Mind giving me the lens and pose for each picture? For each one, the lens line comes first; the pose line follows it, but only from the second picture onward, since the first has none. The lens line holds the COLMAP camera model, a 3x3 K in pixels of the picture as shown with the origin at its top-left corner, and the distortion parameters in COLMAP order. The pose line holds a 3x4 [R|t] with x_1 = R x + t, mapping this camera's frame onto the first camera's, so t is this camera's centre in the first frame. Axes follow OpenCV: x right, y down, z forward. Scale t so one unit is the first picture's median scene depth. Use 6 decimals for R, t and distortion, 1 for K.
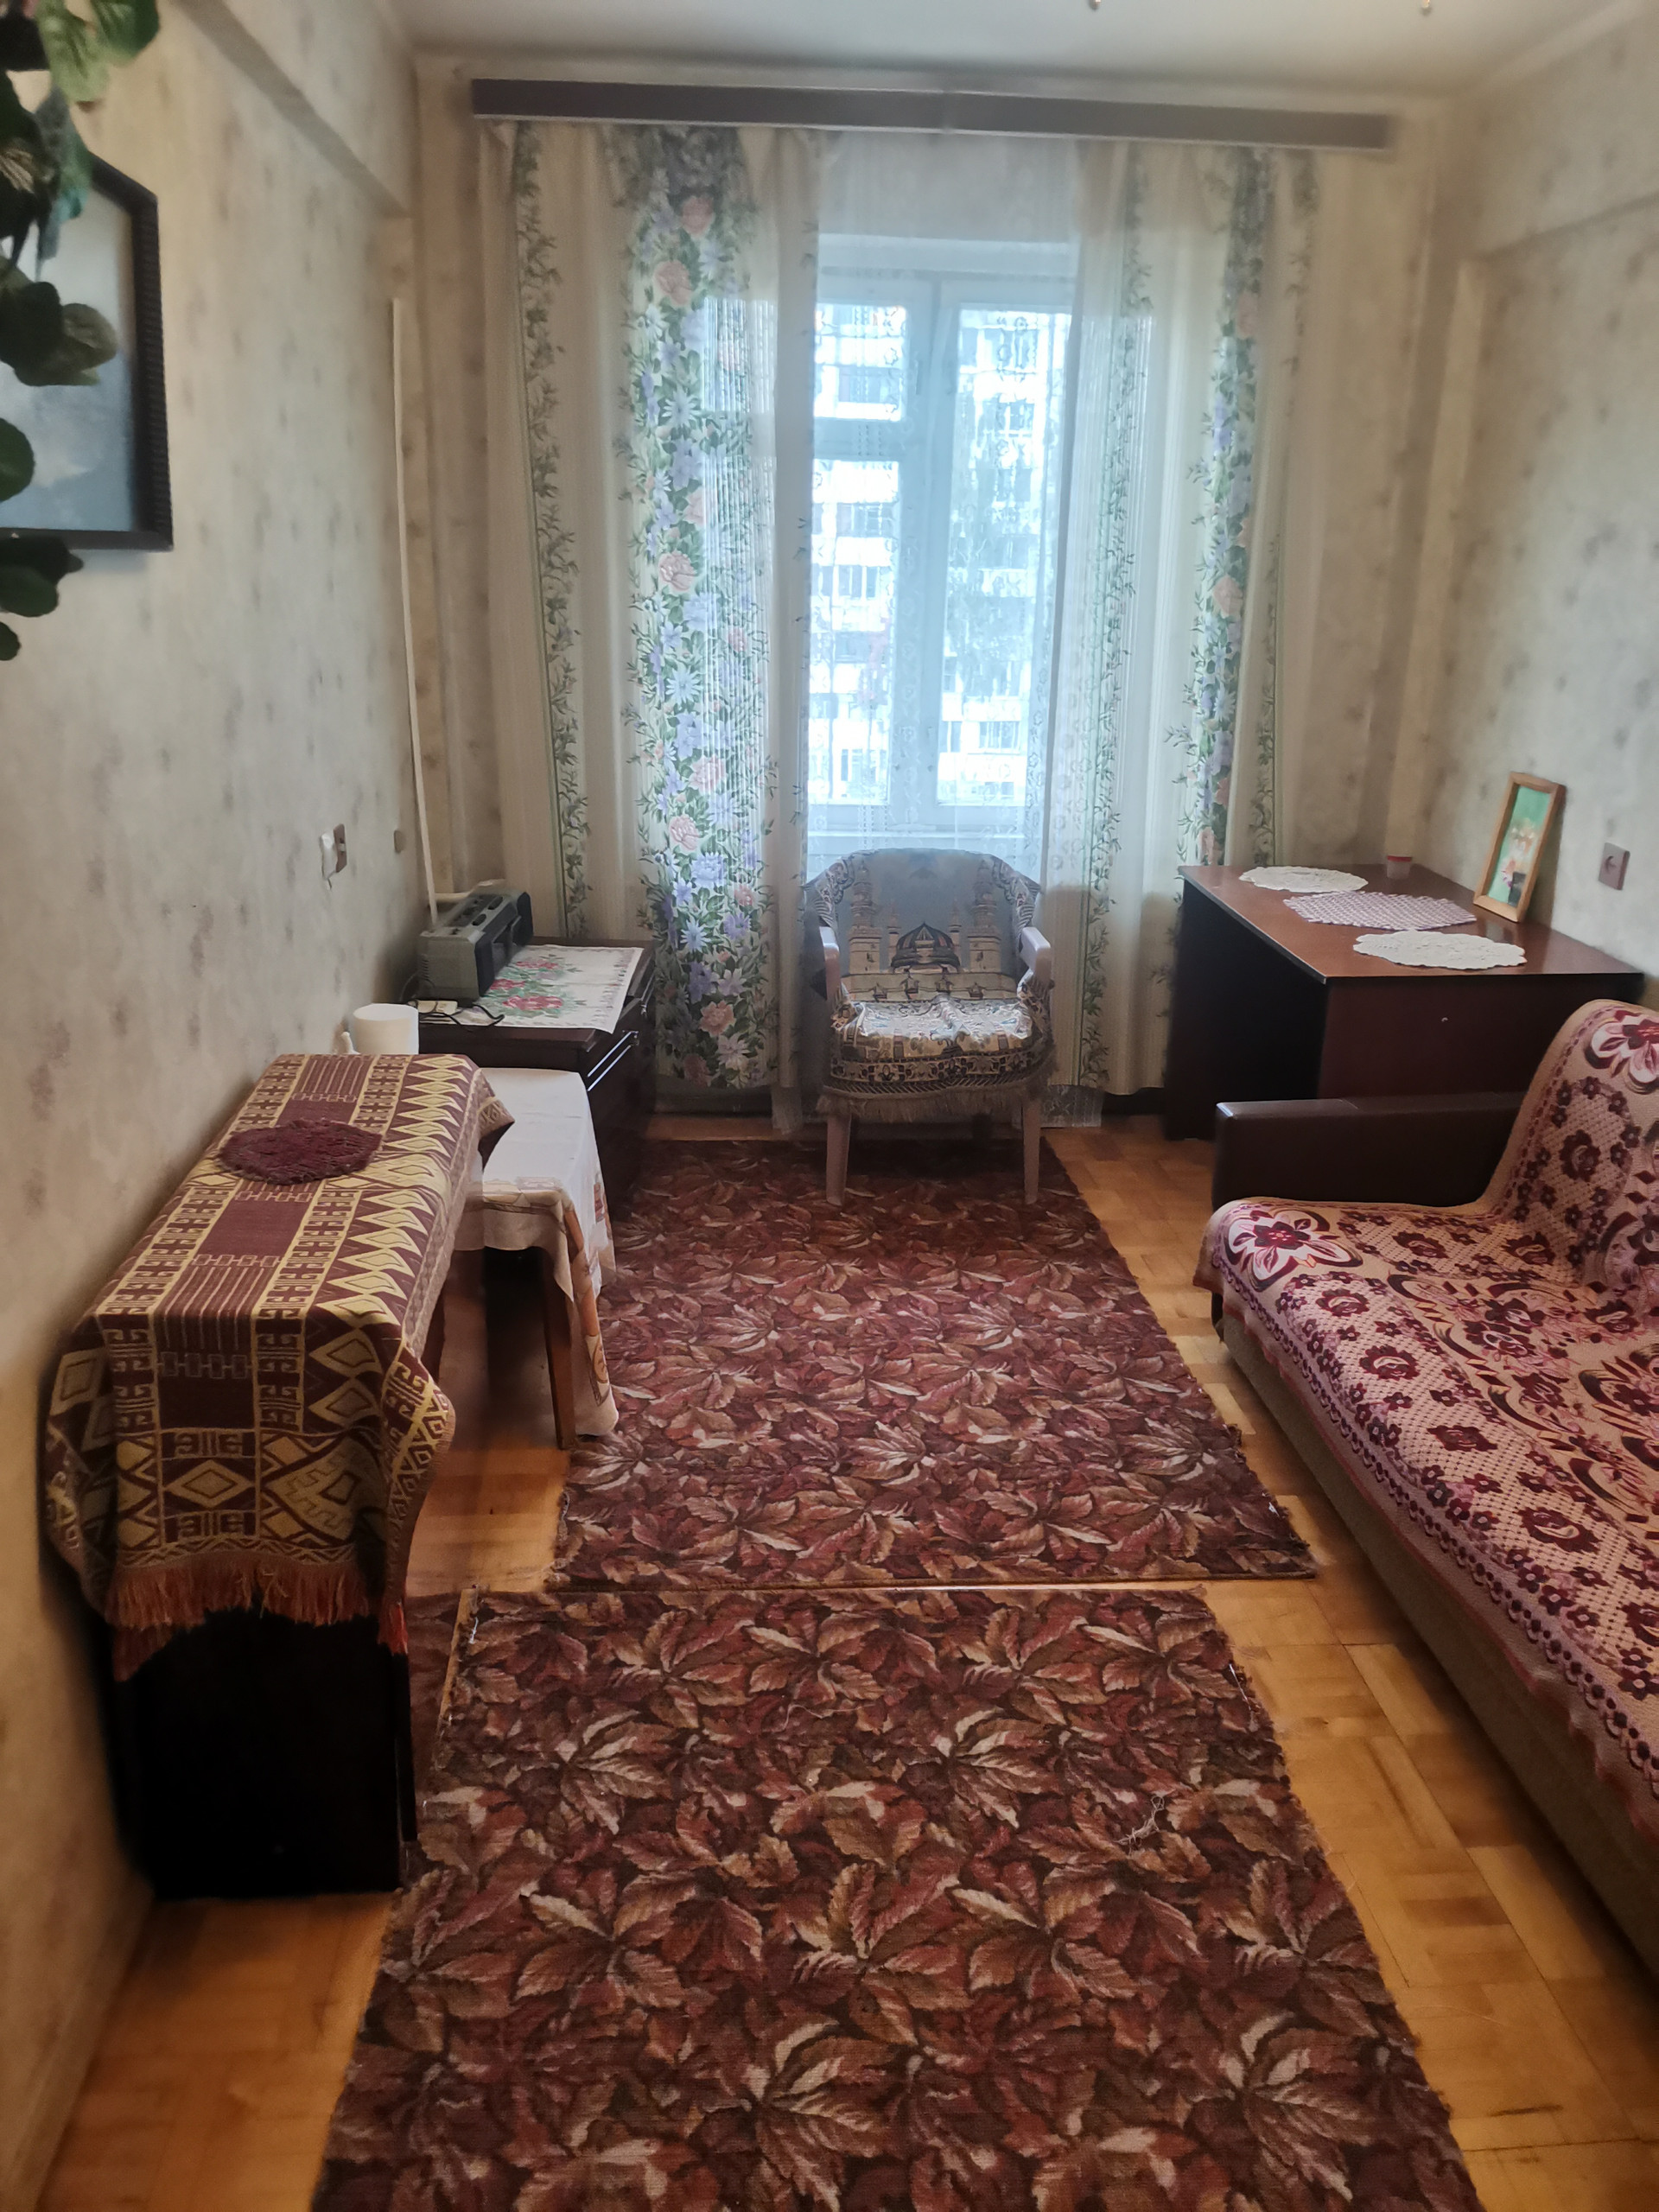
lens RADIAL K [[1639.6, 0, 835.1], [0, 1639.6, 1099.4], [0, 0, 1]] dist [0.092066, -0.111260]
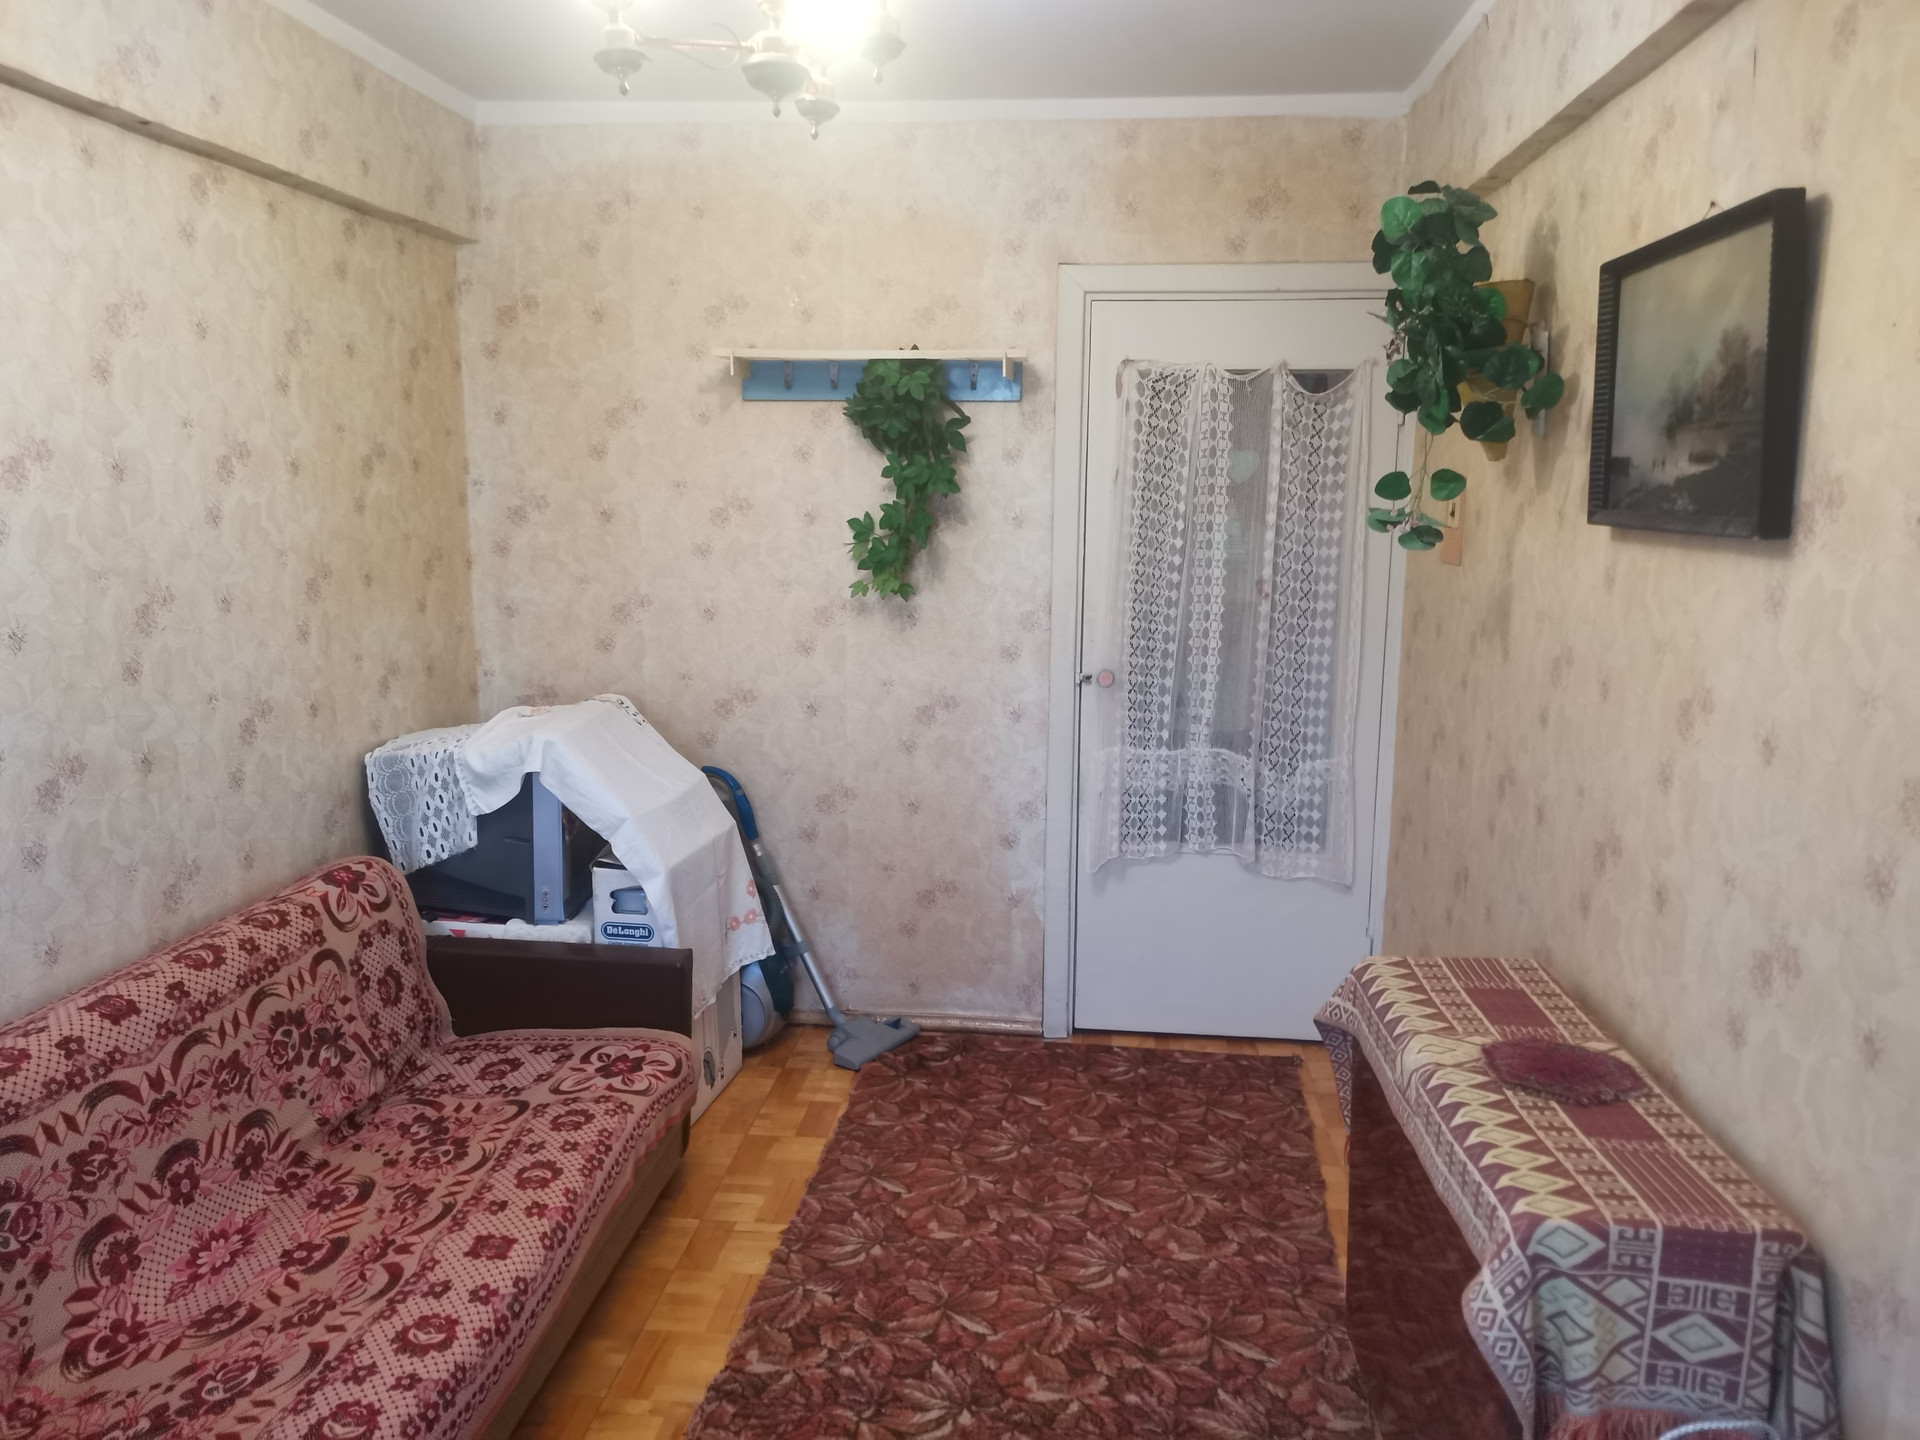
lens RADIAL K [[1423.1, 0, 957.7], [0, 1423.1, 723.1], [0, 0, 1]] dist [0.092066, -0.111260]
pose [[-0.982145, -0.059416, 0.178498, -0.094257], [0.031099, 0.884485, 0.465531, -0.596010], [-0.185538, 0.462770, -0.866844, 1.737131]]
